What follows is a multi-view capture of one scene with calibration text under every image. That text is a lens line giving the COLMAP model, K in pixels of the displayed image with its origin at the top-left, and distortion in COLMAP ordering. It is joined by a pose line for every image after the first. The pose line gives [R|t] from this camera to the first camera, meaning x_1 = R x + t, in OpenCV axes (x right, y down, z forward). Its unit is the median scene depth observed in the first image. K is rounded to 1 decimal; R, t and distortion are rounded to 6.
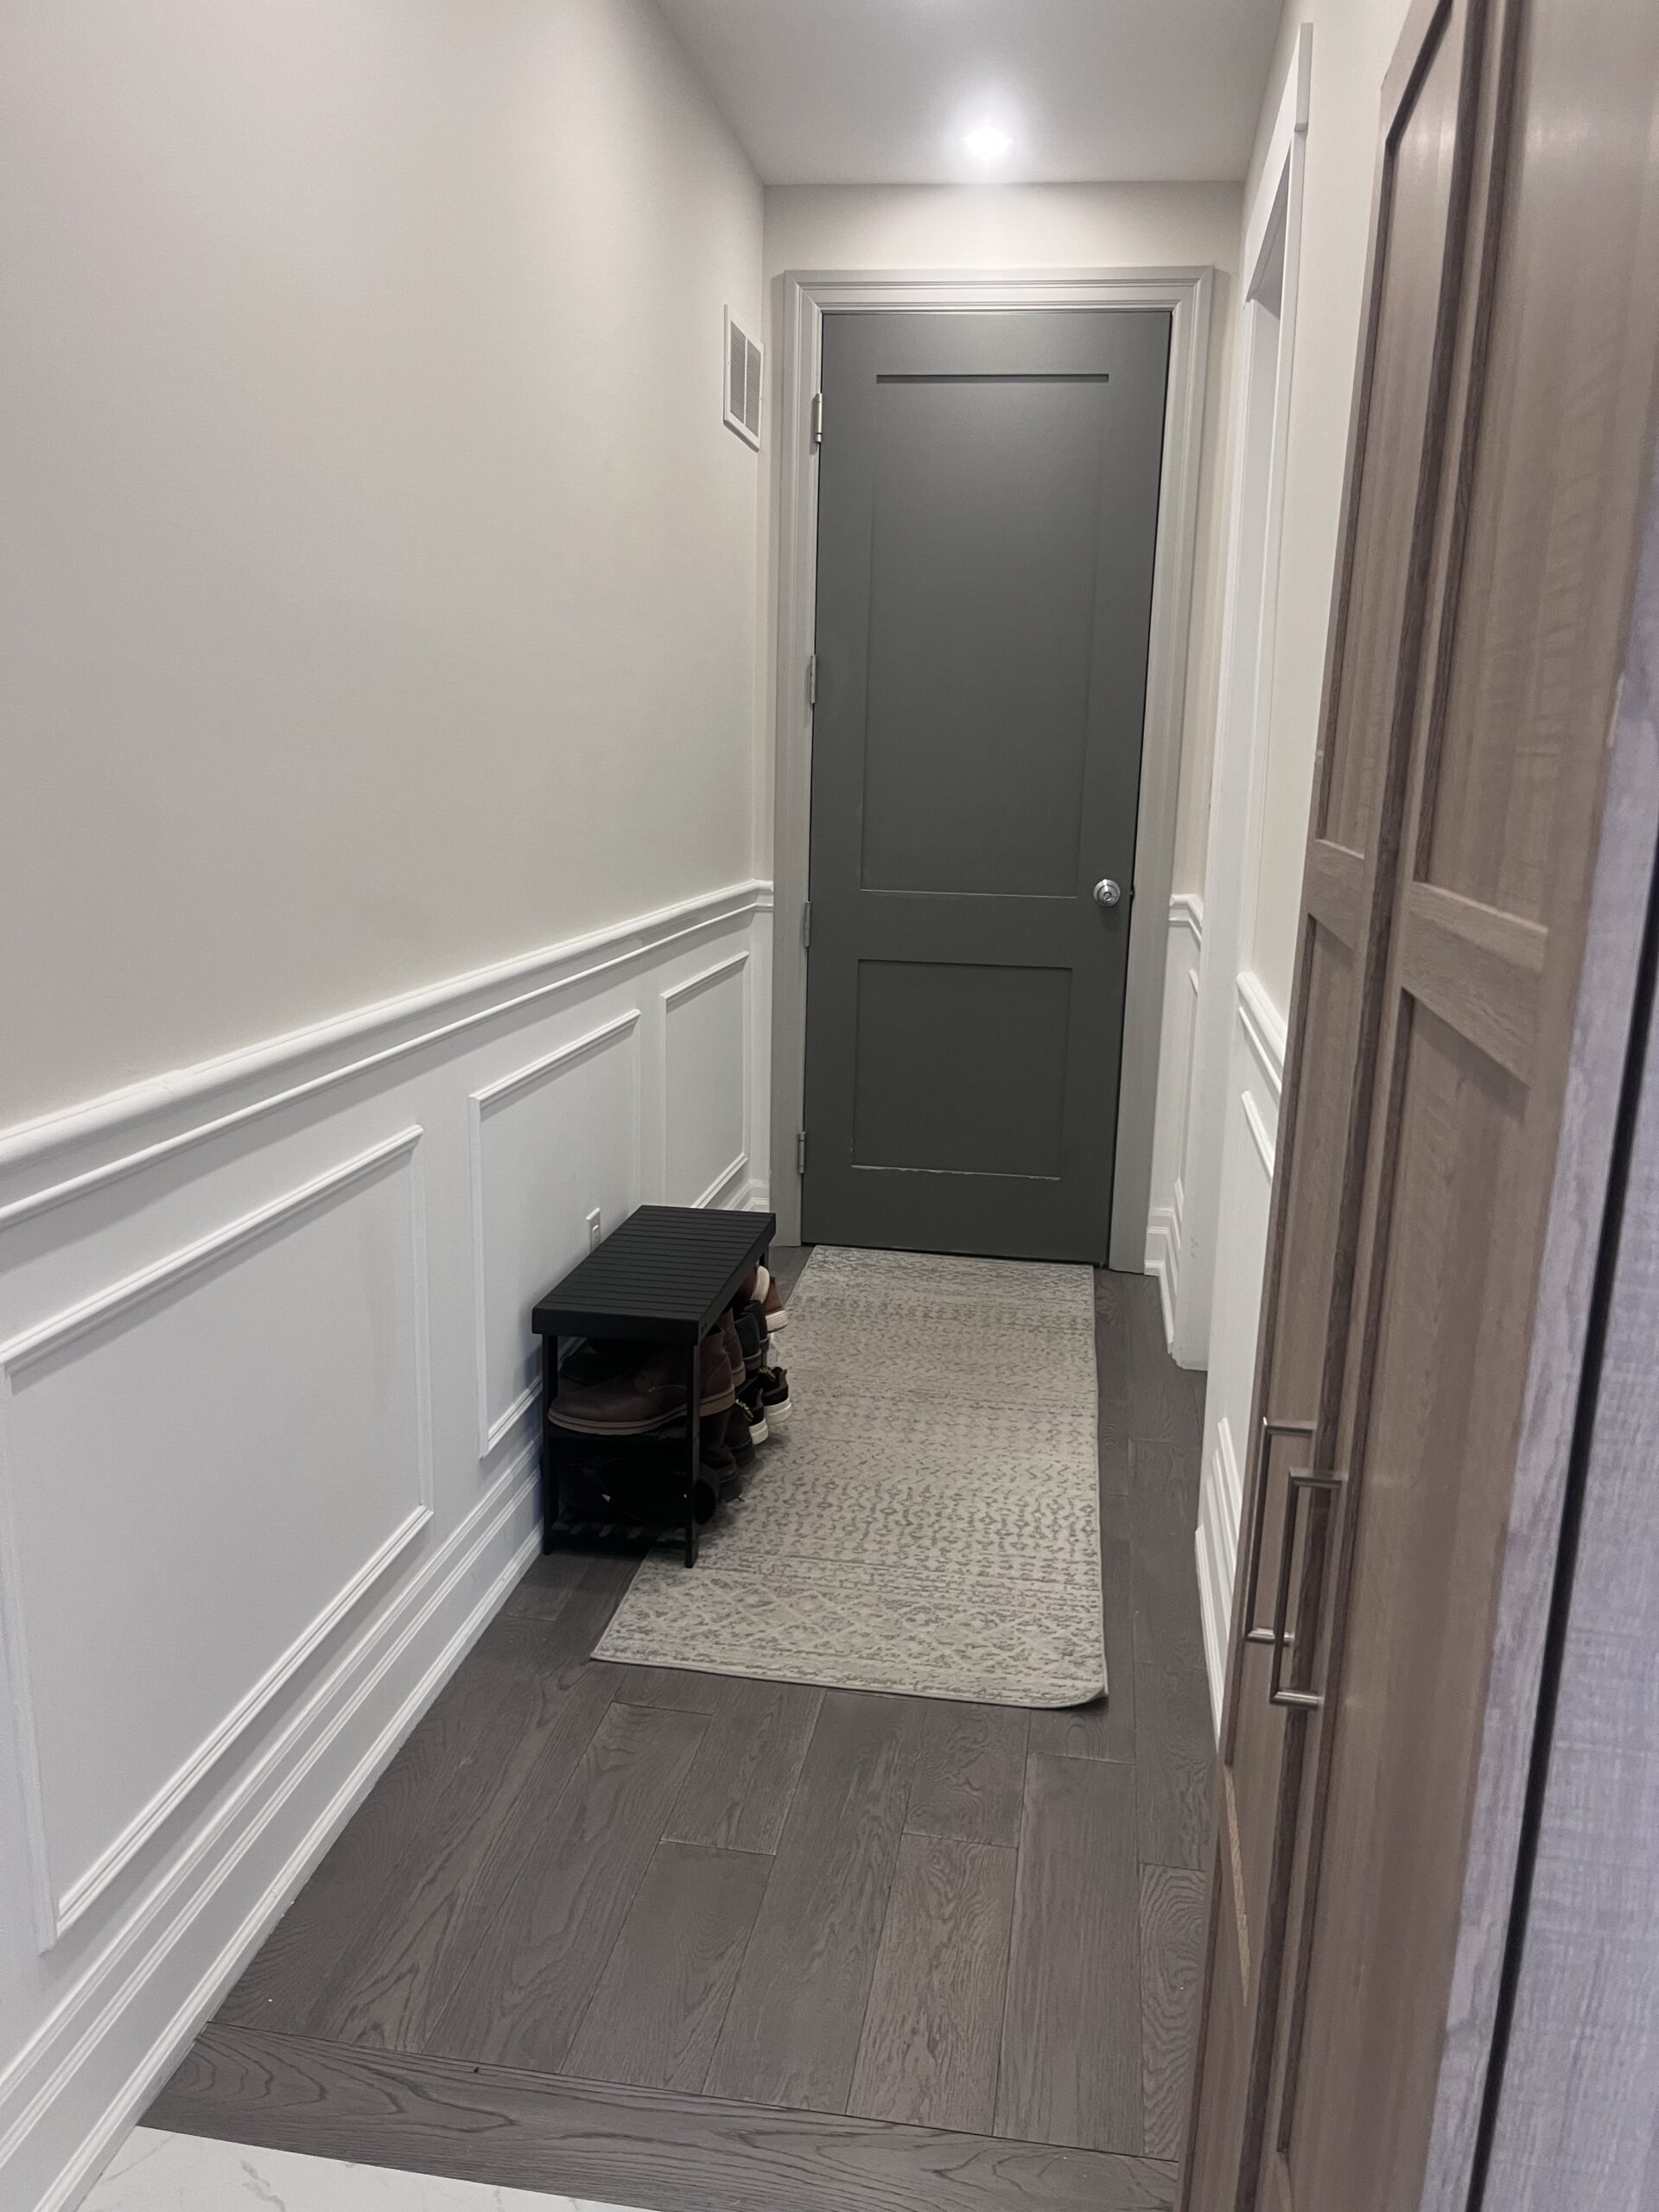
lens RADIAL K [[1662.4, 0, 831.3], [0, 1662.4, 1110.2], [0, 0, 1]] dist [0.007564, -0.018184]
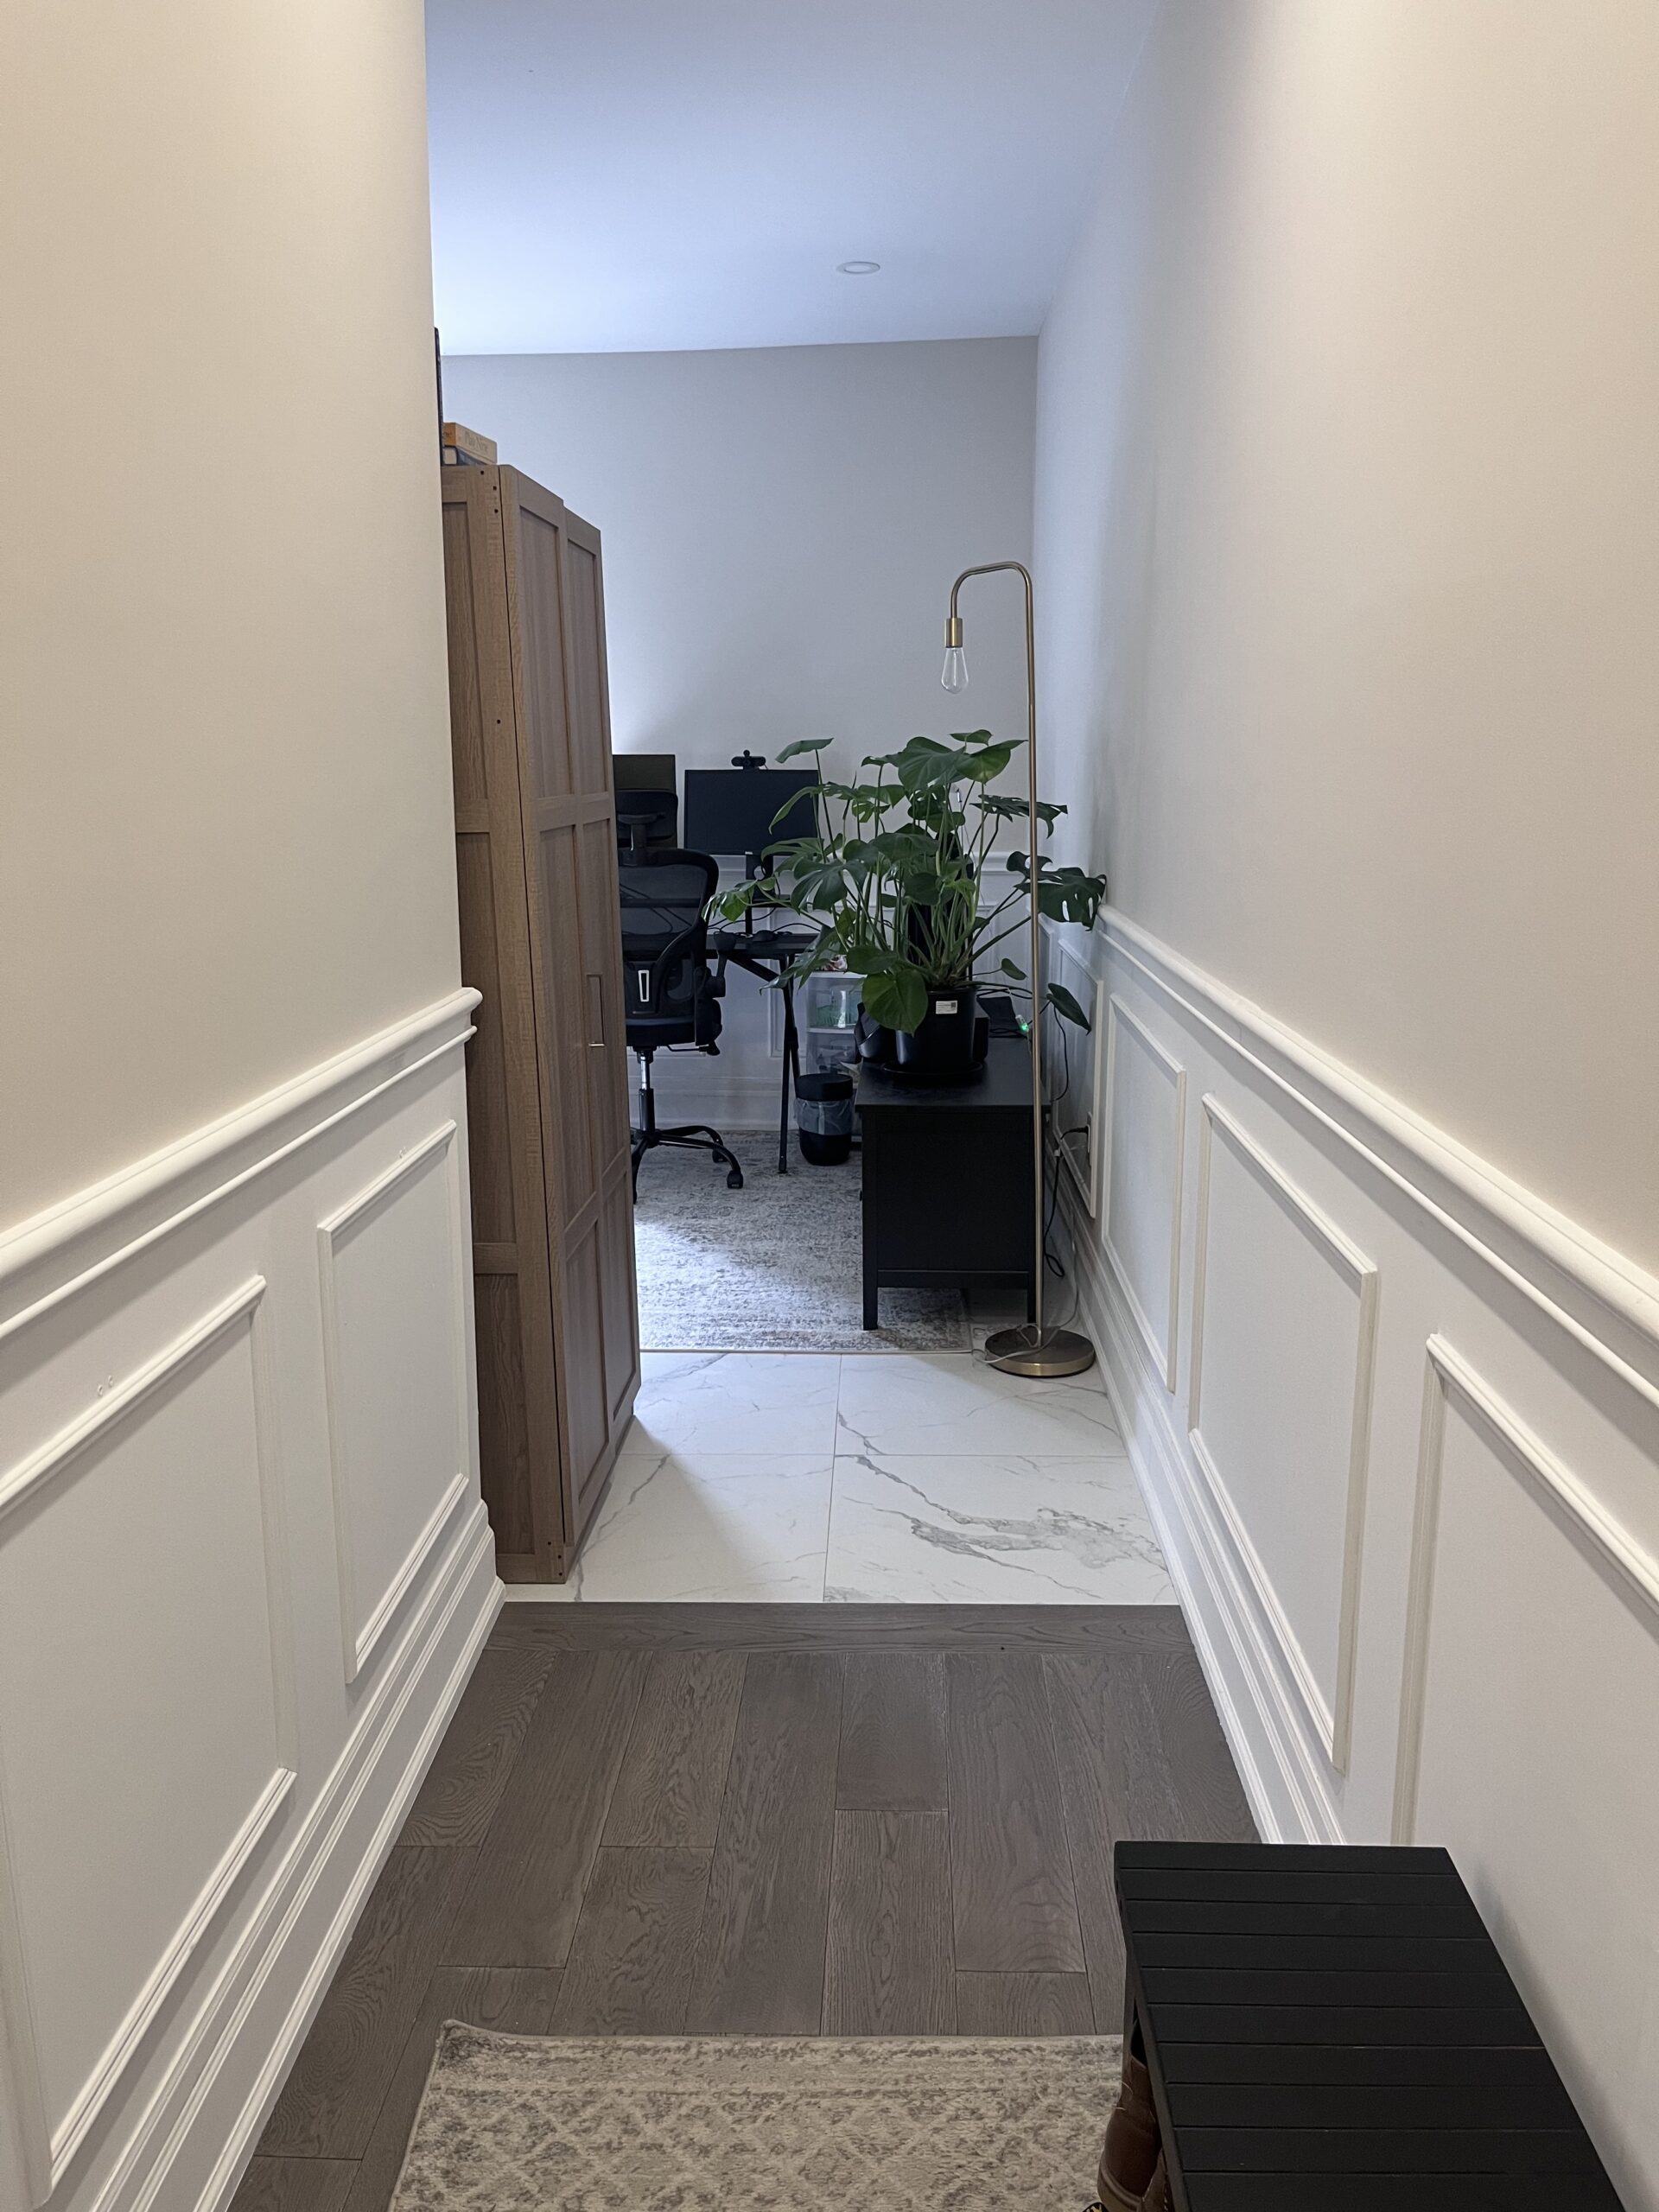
lens RADIAL K [[1662.4, 0, 834.9], [0, 1662.4, 1114.8], [0, 0, 1]] dist [0.007564, -0.018184]
pose [[-0.992379, 0.005767, -0.123087, 0.085735], [-0.044954, 0.913112, 0.405224, -0.348826], [0.114729, 0.407669, -0.905894, 1.625268]]
